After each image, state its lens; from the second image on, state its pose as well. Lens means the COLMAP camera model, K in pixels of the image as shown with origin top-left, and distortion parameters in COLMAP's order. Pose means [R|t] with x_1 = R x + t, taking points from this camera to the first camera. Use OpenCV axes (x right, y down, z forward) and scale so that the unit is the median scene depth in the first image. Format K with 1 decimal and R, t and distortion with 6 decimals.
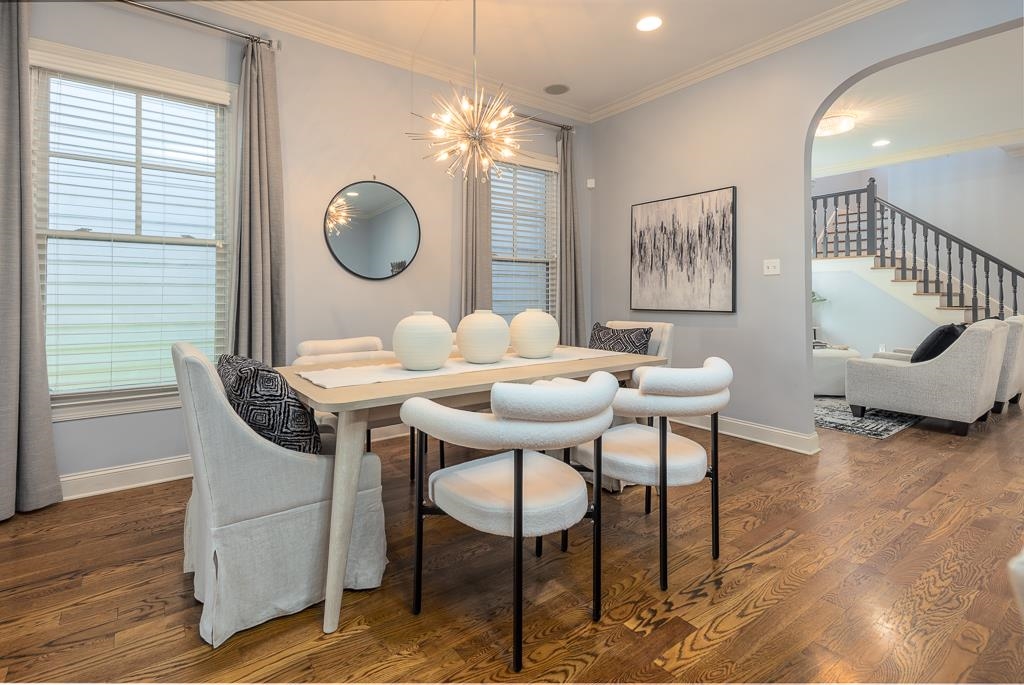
lens RADIAL K [[491.4, 0, 503.8], [0, 491.4, 334.0], [0, 0, 1]] dist [0.044627, -0.013988]
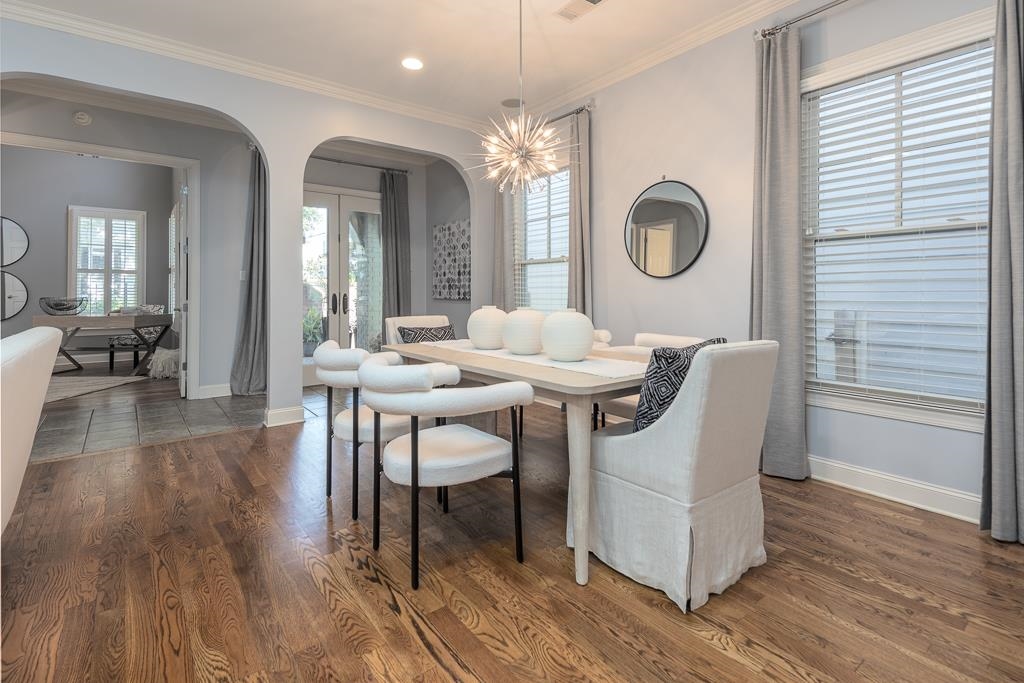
lens RADIAL K [[491.4, 0, 509.3], [0, 491.4, 335.8], [0, 0, 1]] dist [0.044627, -0.013988]
pose [[0.011656, 0.089203, -0.995945, 1.247925], [-0.075581, 0.993242, 0.088076, -0.091532], [0.997072, 0.074248, 0.018319, 1.091877]]
